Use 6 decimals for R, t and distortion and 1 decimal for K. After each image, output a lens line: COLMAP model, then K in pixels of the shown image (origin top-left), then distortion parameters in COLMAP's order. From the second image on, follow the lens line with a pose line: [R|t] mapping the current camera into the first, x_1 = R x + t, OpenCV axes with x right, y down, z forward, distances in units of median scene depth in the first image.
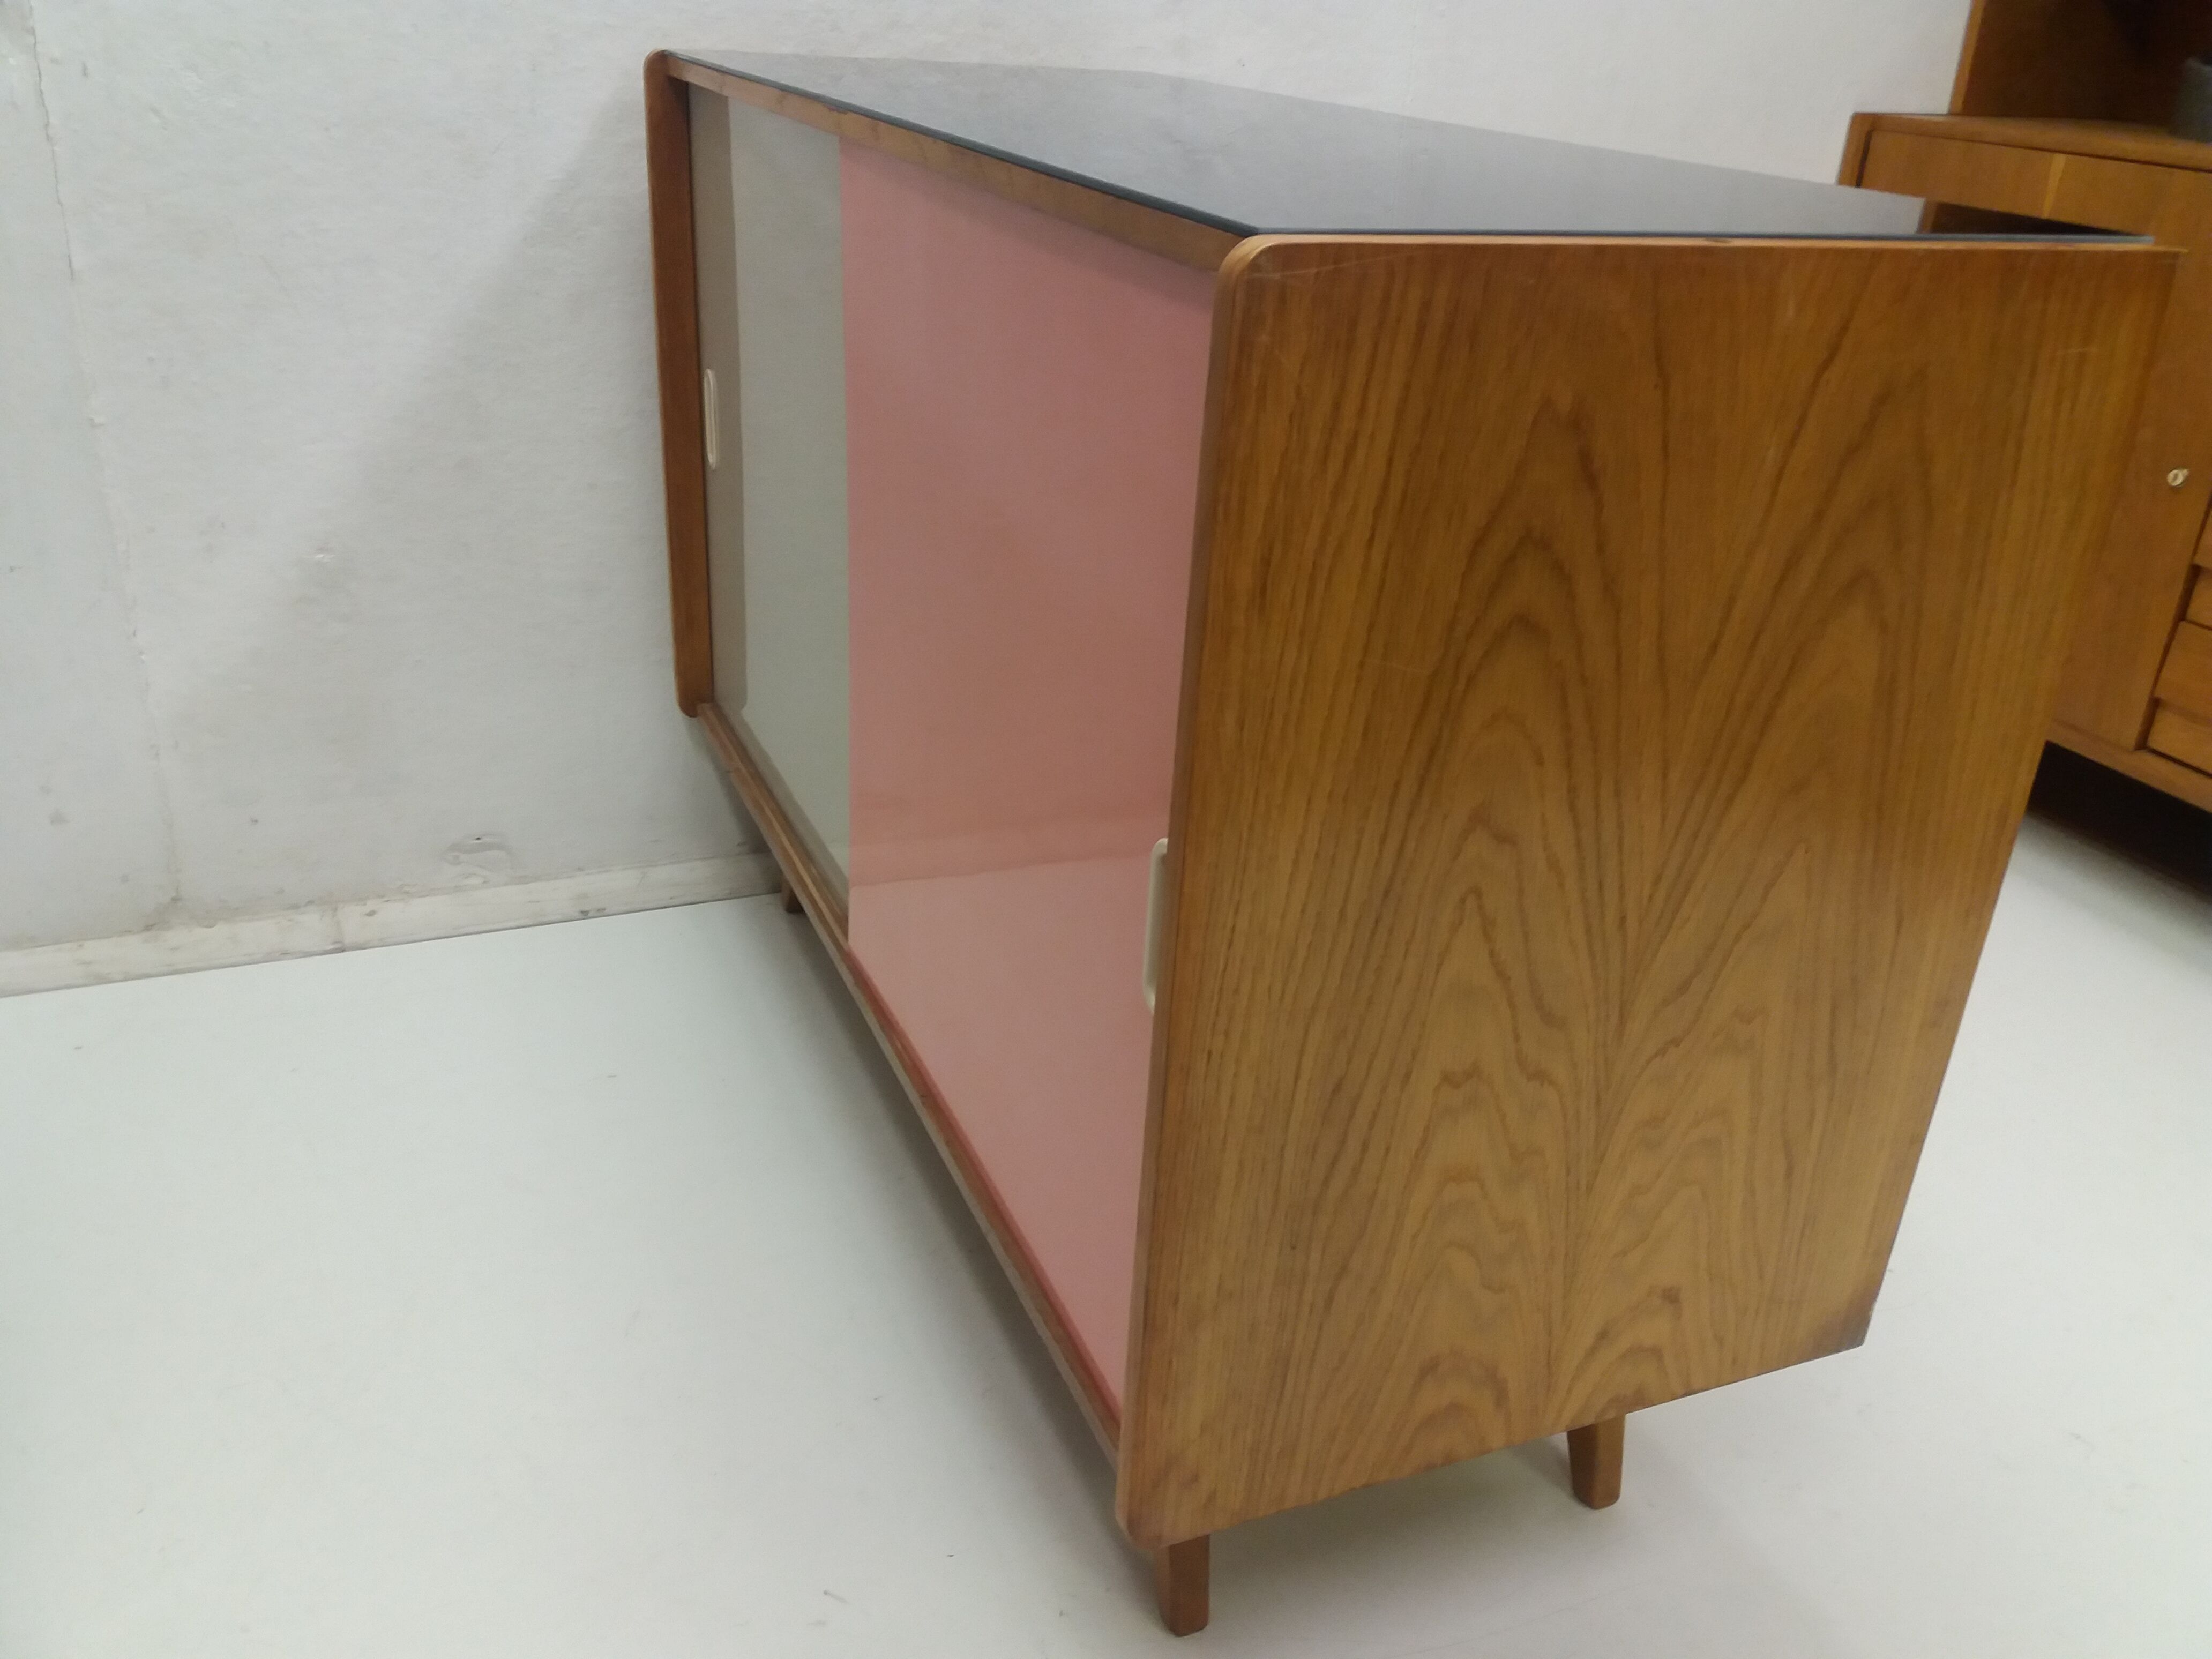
lens RADIAL K [[1808.4, 0, 1110.2], [0, 1808.4, 800.5], [0, 0, 1]] dist [0.089959, -0.131599]
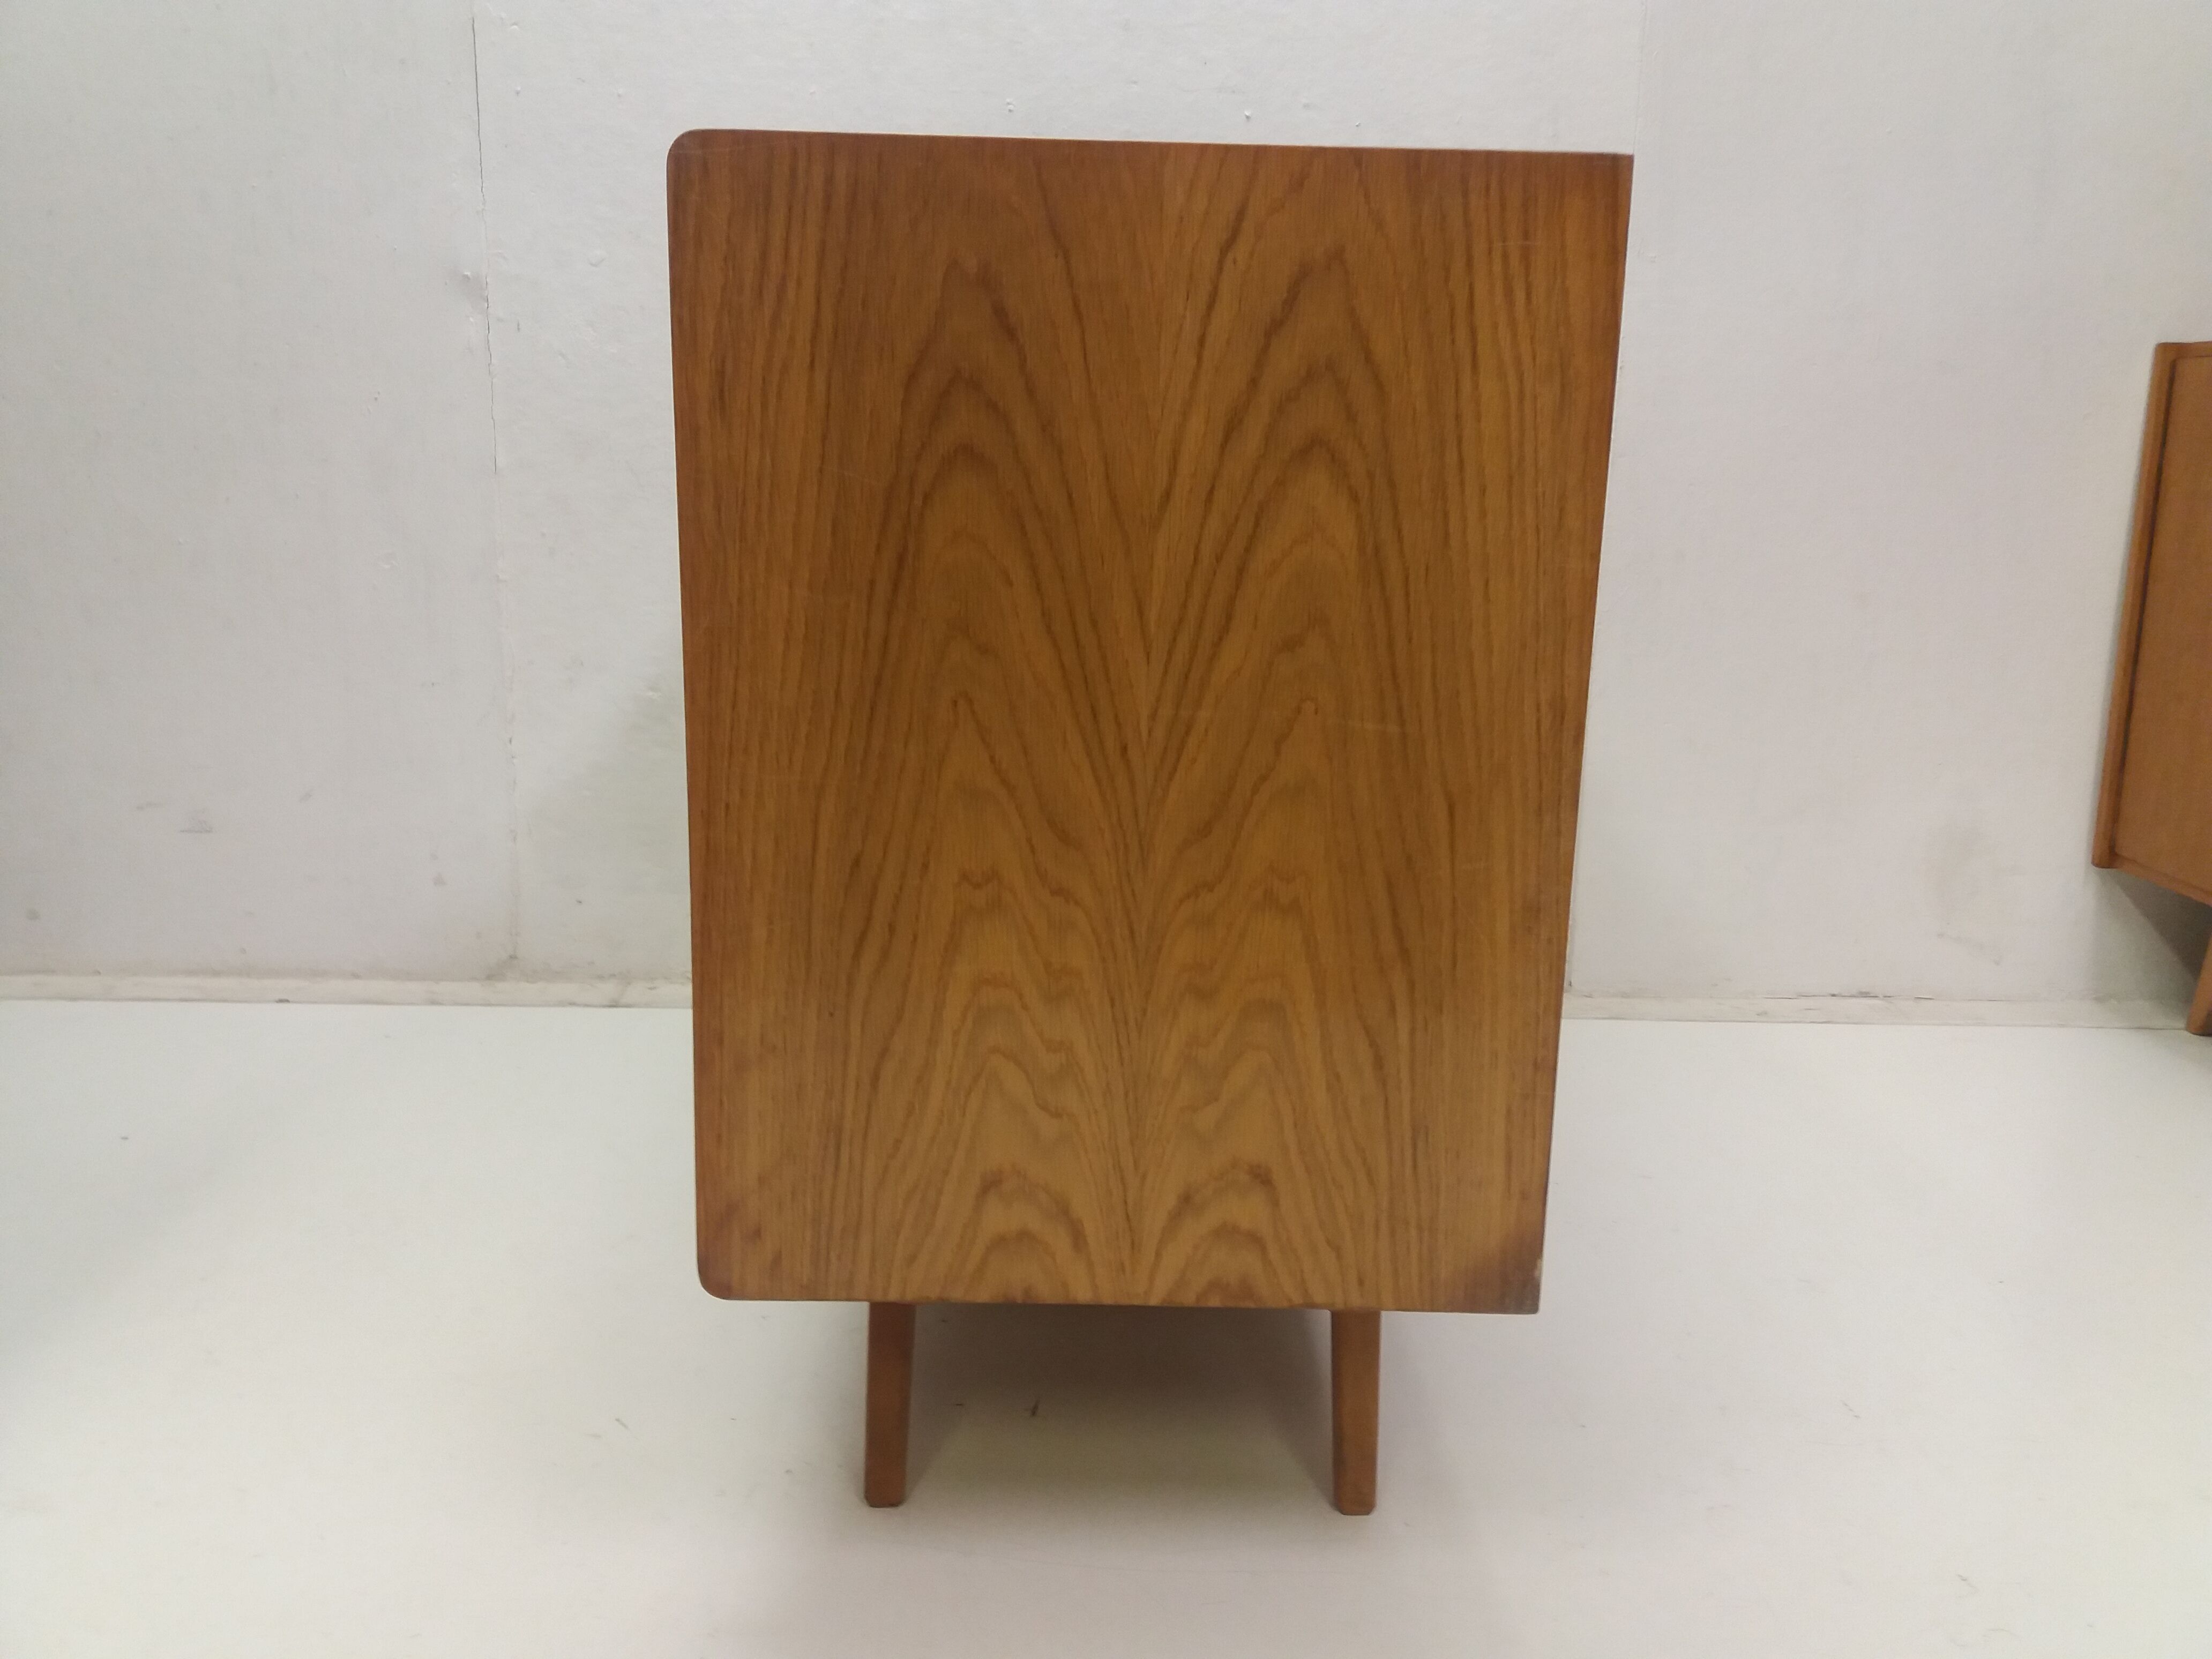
lens RADIAL K [[1797.9, 0, 1101.2], [0, 1797.9, 800.0], [0, 0, 1]] dist [0.161645, -0.325596]
pose [[0.923853, 0.035842, -0.381064, 0.696480], [-0.124195, 0.969807, -0.209882, 0.333948], [0.362036, 0.241227, 0.900411, -0.013581]]
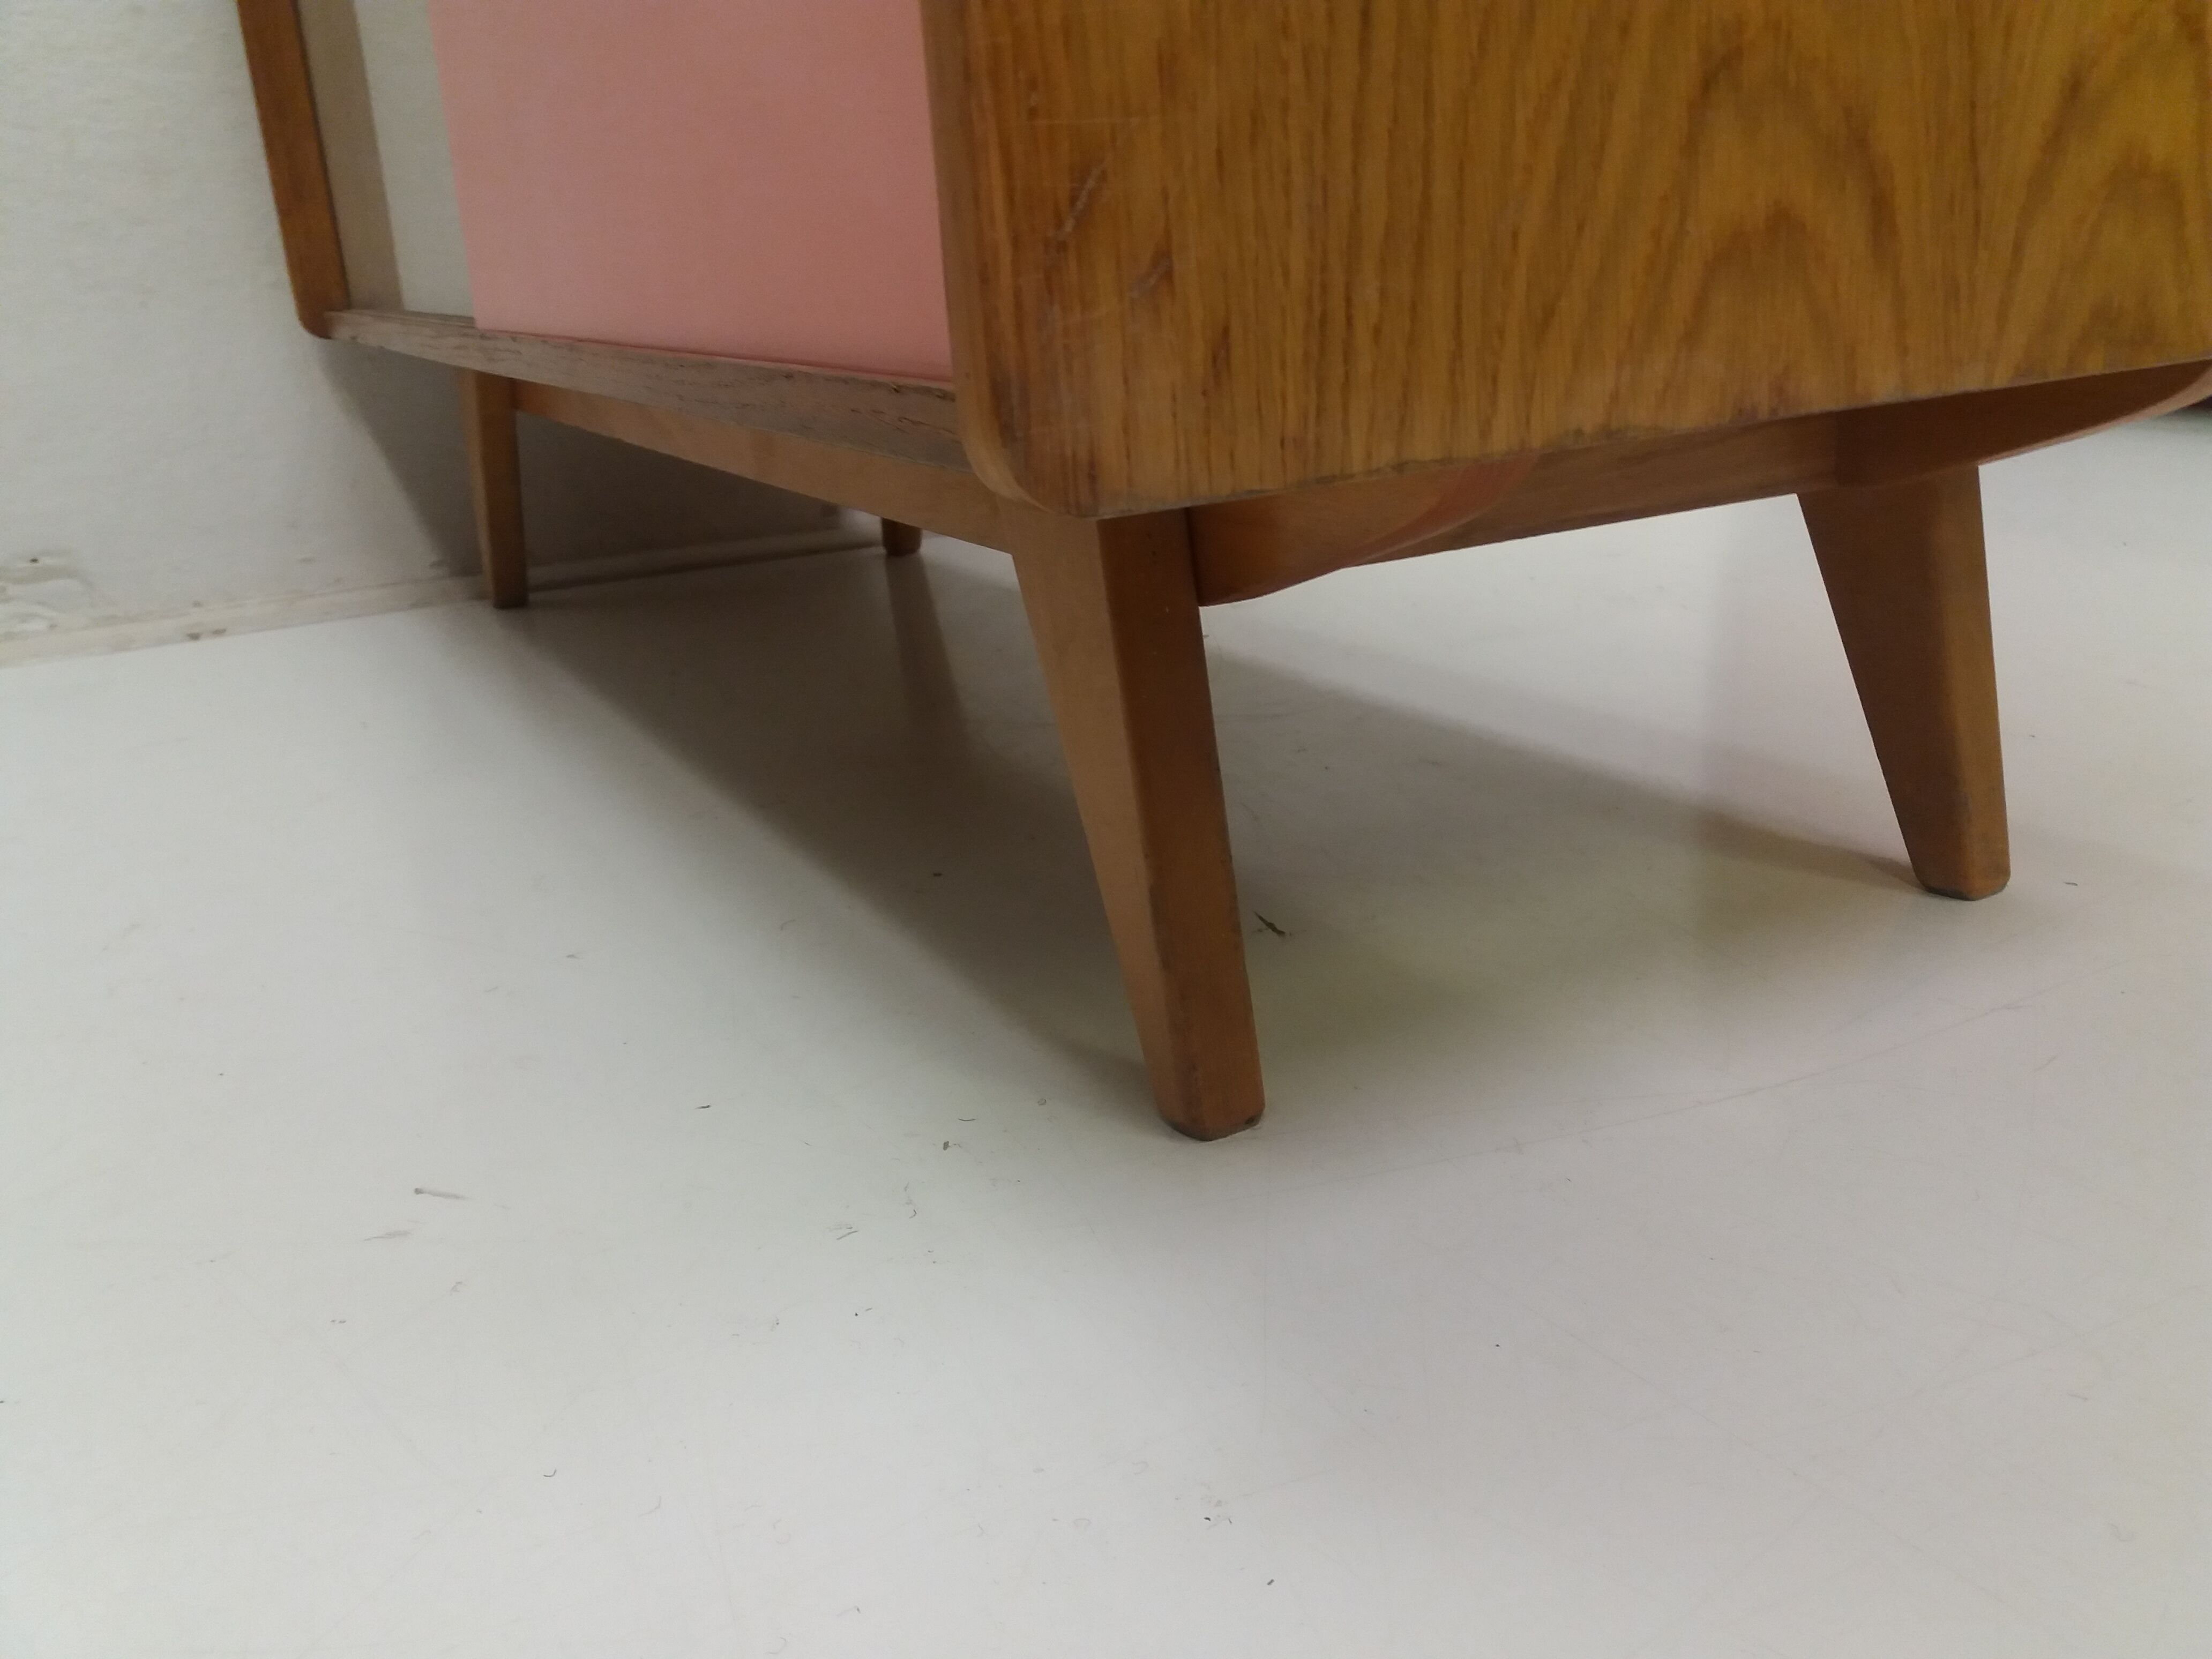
lens RADIAL K [[1812.0, 0, 1106.0], [0, 1812.0, 829.5], [0, 0, 1]] dist [-0.018241, -0.005937]
pose [[0.987667, -0.148809, 0.048676, 0.002717], [0.153487, 0.981624, -0.113387, 0.535881], [-0.030908, 0.119460, 0.992358, 0.696689]]
